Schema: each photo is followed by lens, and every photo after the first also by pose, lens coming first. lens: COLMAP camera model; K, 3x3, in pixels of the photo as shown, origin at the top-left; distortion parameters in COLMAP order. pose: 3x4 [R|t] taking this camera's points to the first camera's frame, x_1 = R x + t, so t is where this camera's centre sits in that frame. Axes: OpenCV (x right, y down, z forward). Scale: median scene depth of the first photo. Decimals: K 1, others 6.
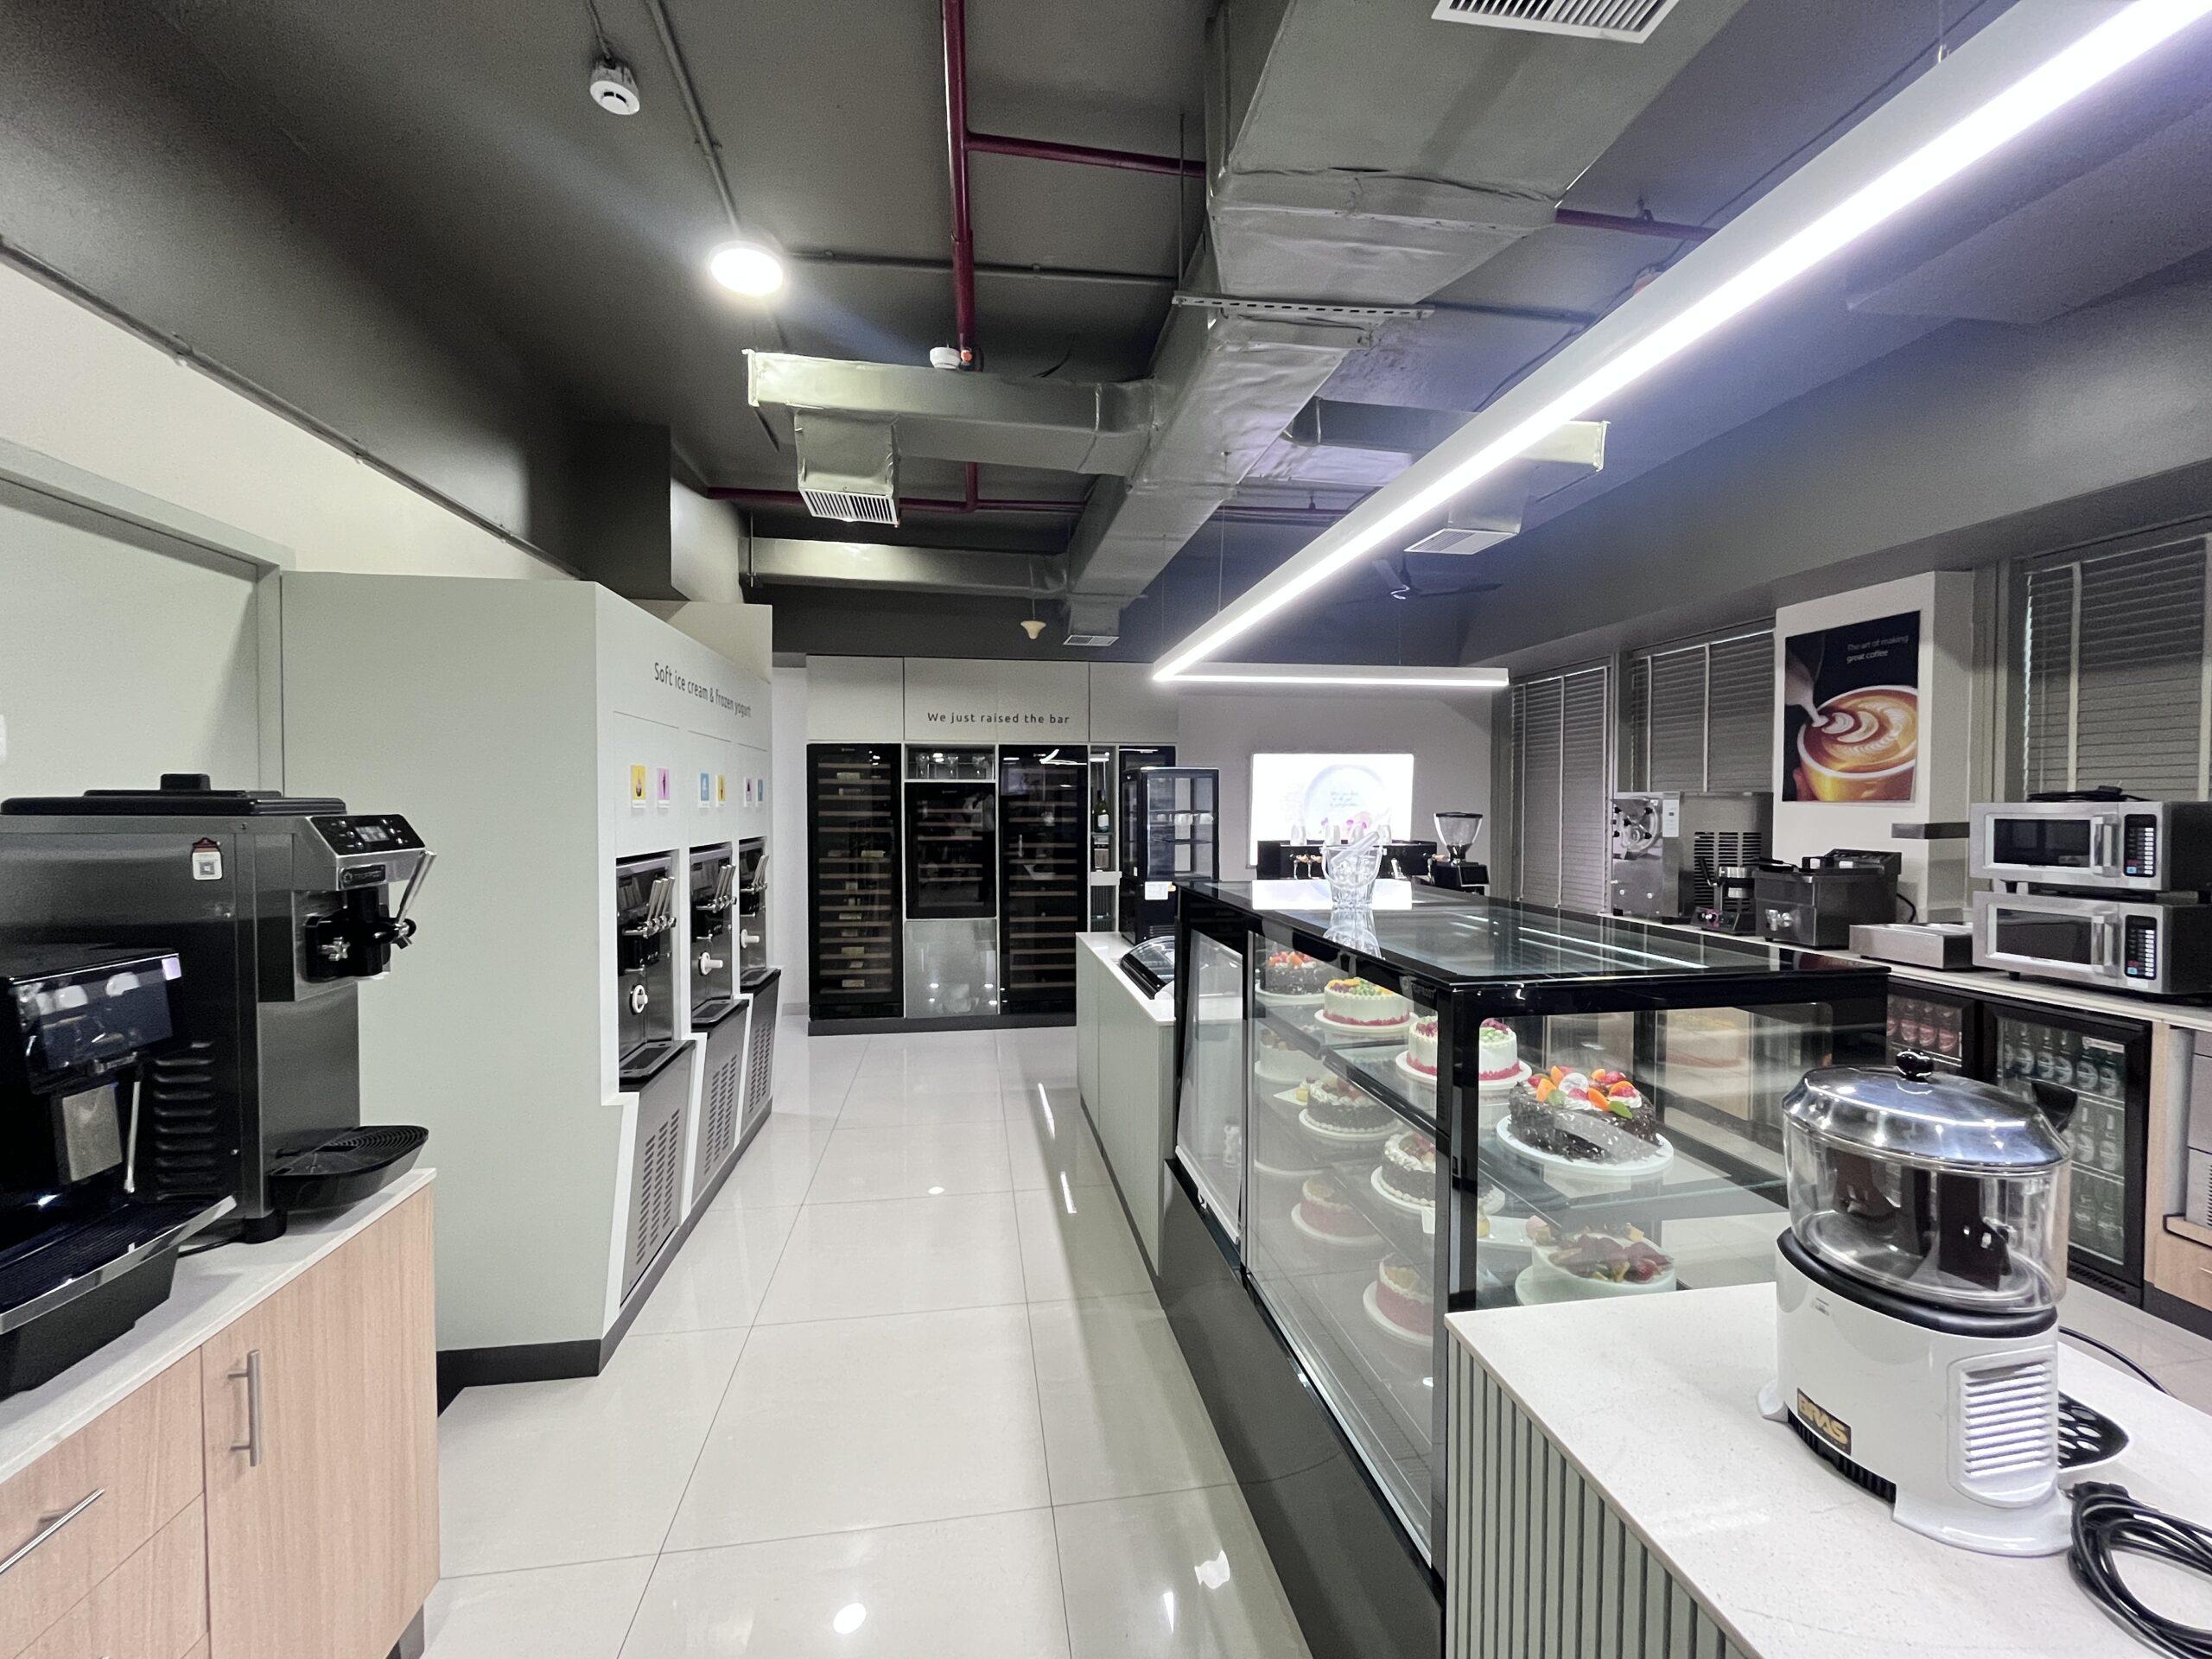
lens RADIAL K [[884.8, 0, 1106.0], [0, 884.8, 829.5], [0, 0, 1]] dist [0.000530, -0.006402]
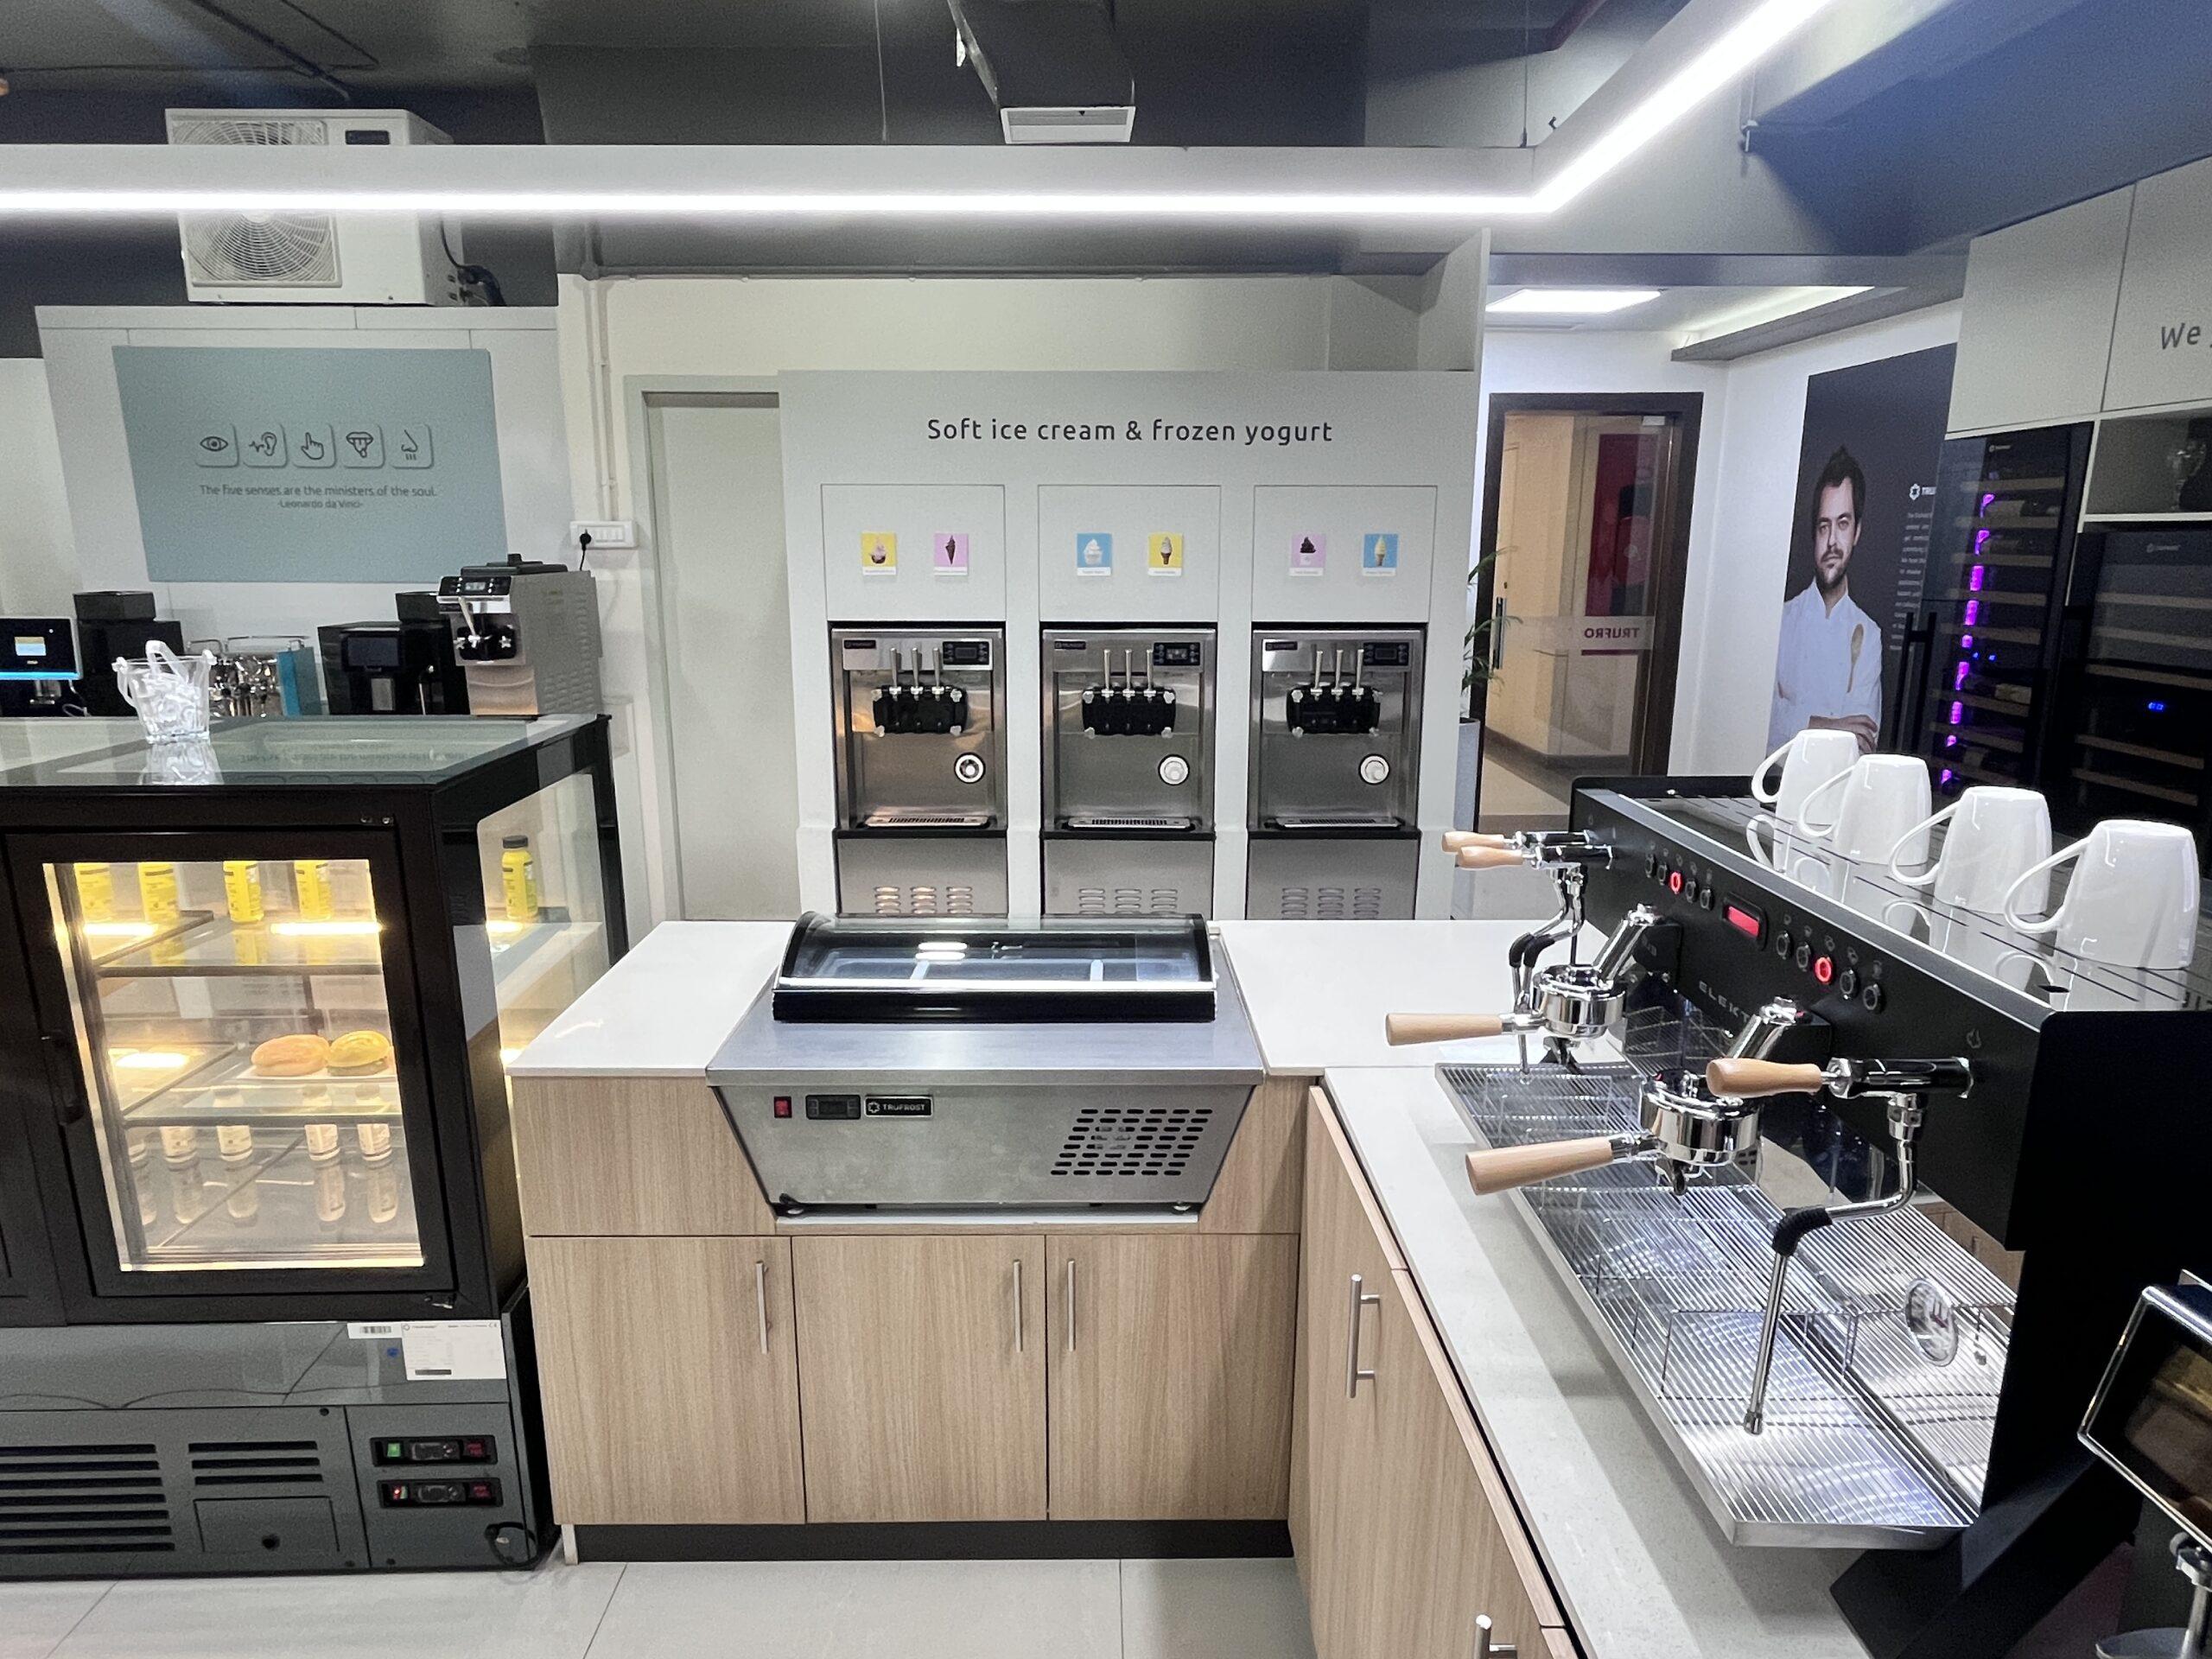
lens RADIAL K [[1324.2, 0, 1106.0], [0, 1324.2, 829.5], [0, 0, 1]] dist [-0.003616, -0.000848]
pose [[-0.140558, 0.212886, -0.966914, 0.749364], [-0.029659, 0.975266, 0.219036, -0.061123], [0.989628, 0.059465, -0.130767, 1.119420]]
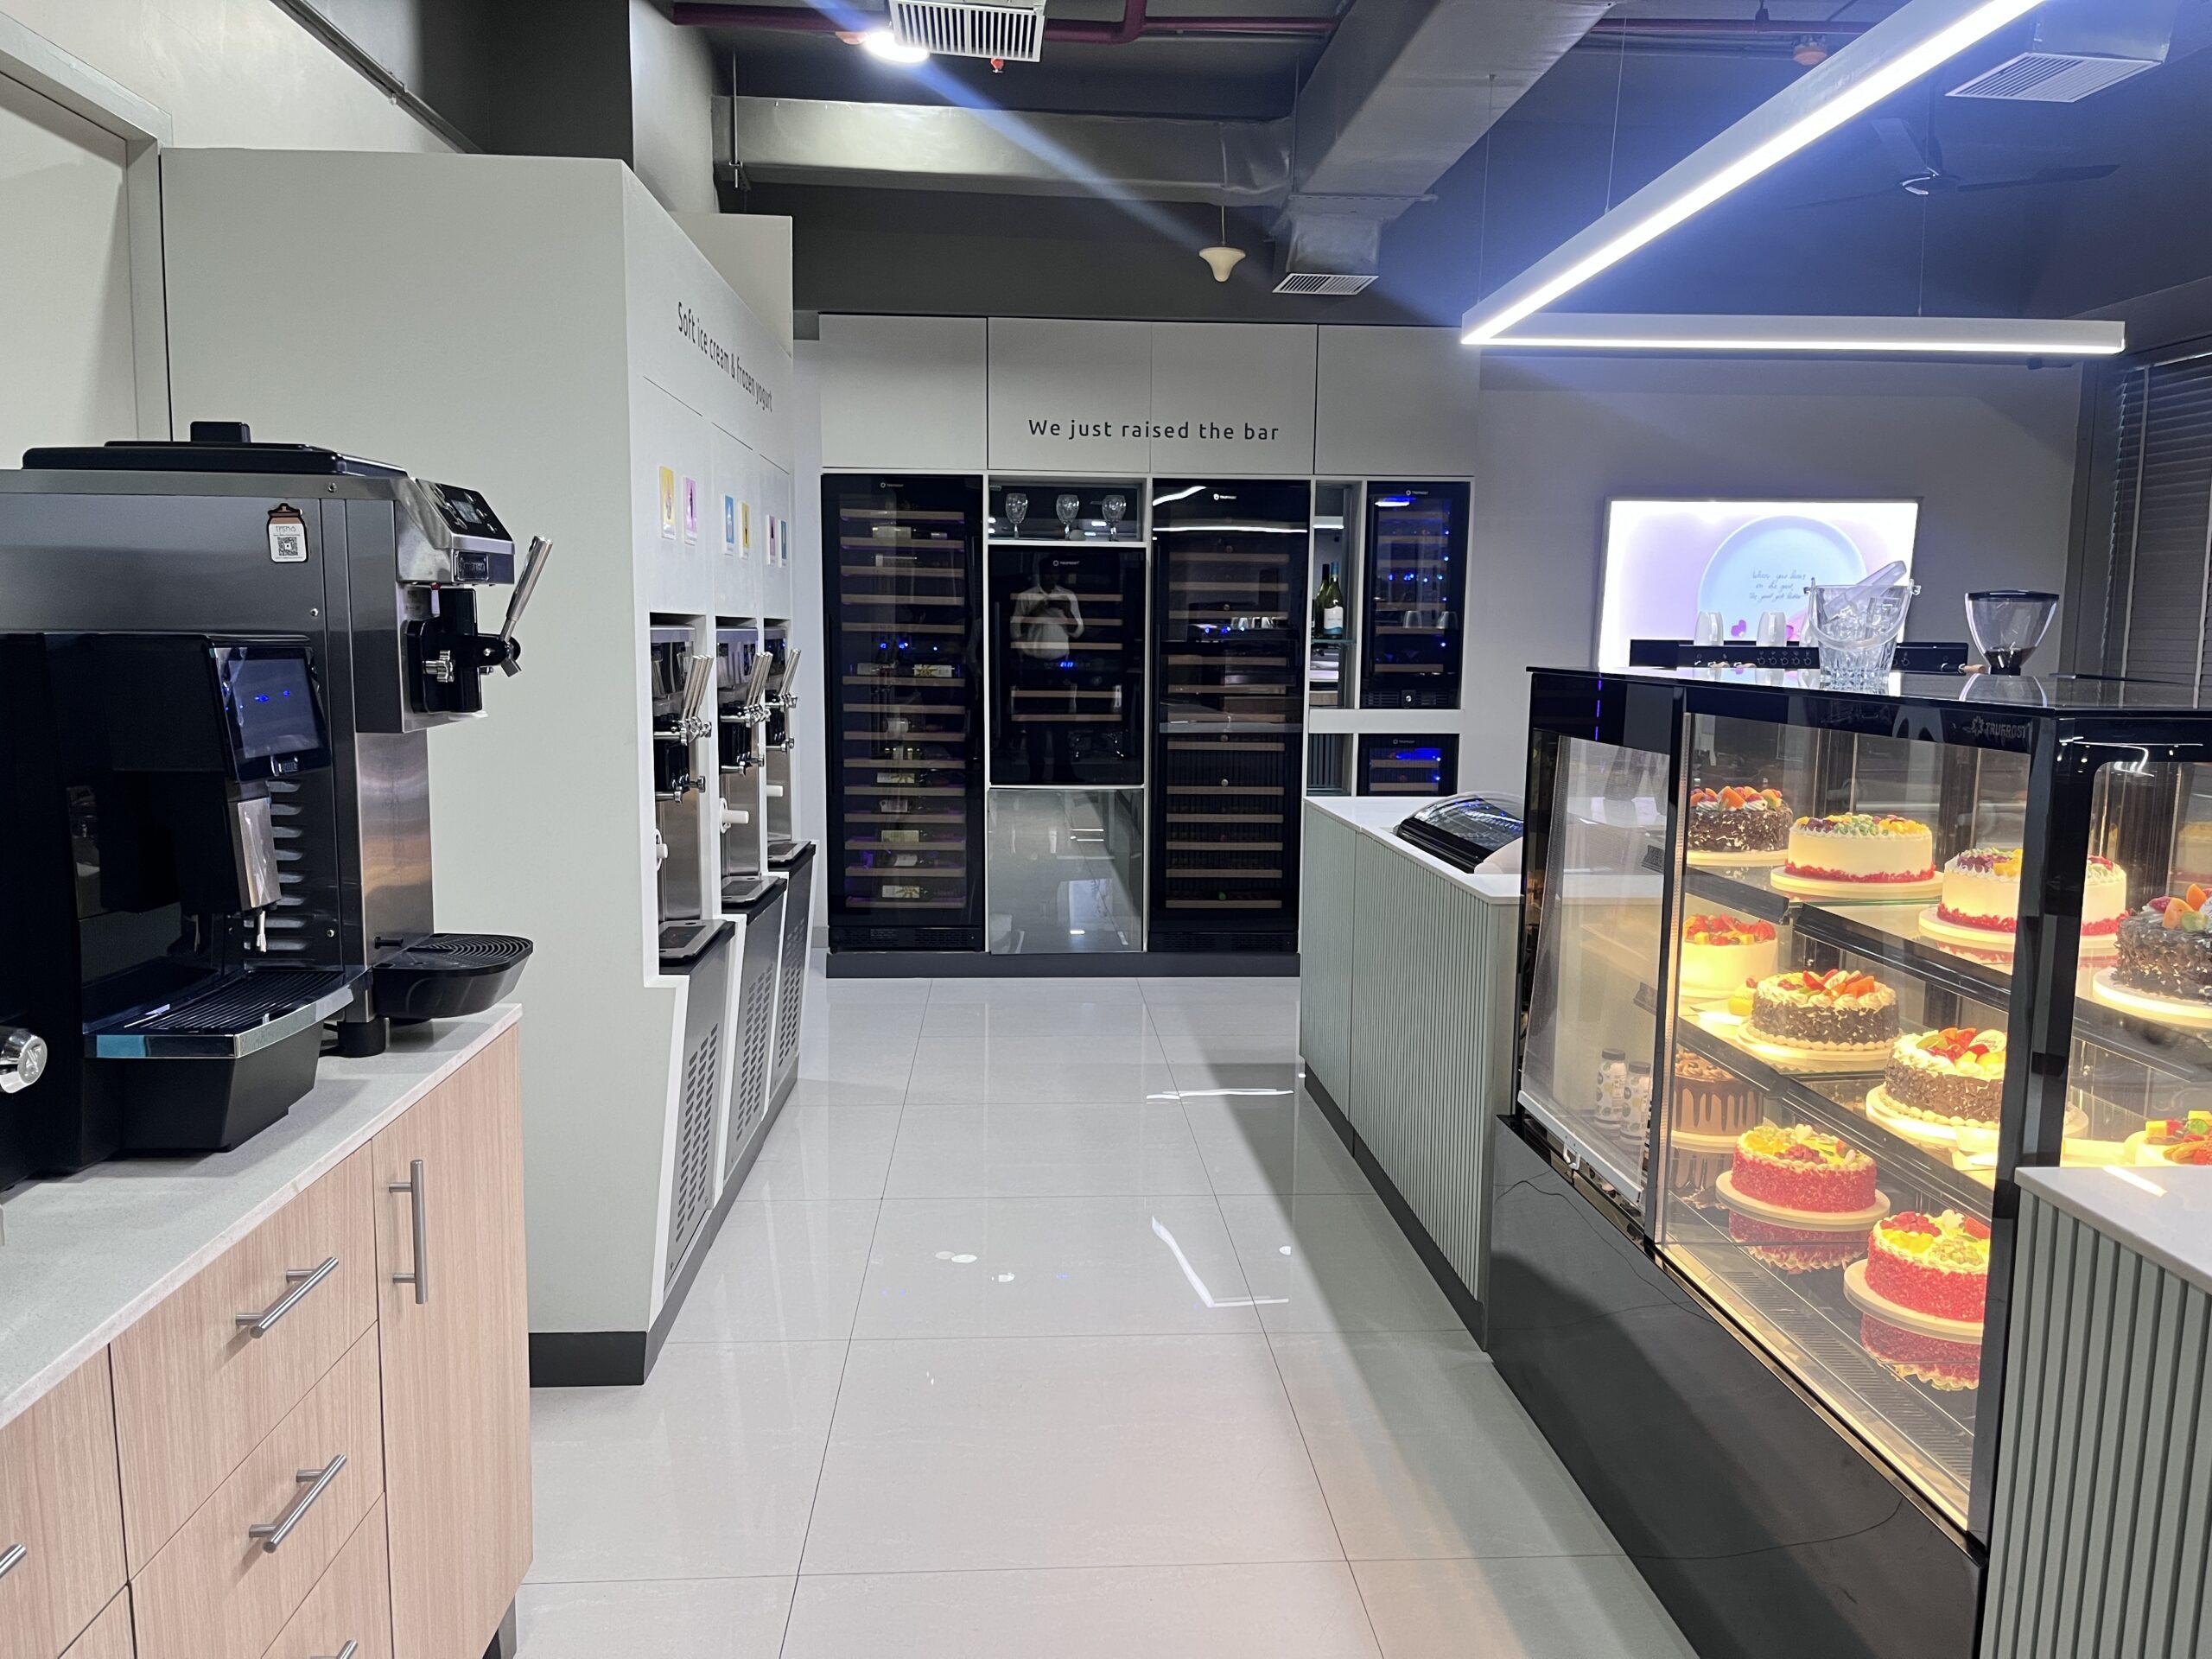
lens RADIAL K [[1655.4, 0, 1119.7], [0, 1655.4, 849.2], [0, 0, 1]] dist [0.071426, -0.105892]
pose [[0.995719, 0.022566, -0.089633, -0.073535], [-0.013243, 0.994564, 0.103279, 0.052121], [0.091477, -0.101650, 0.990605, -0.127194]]
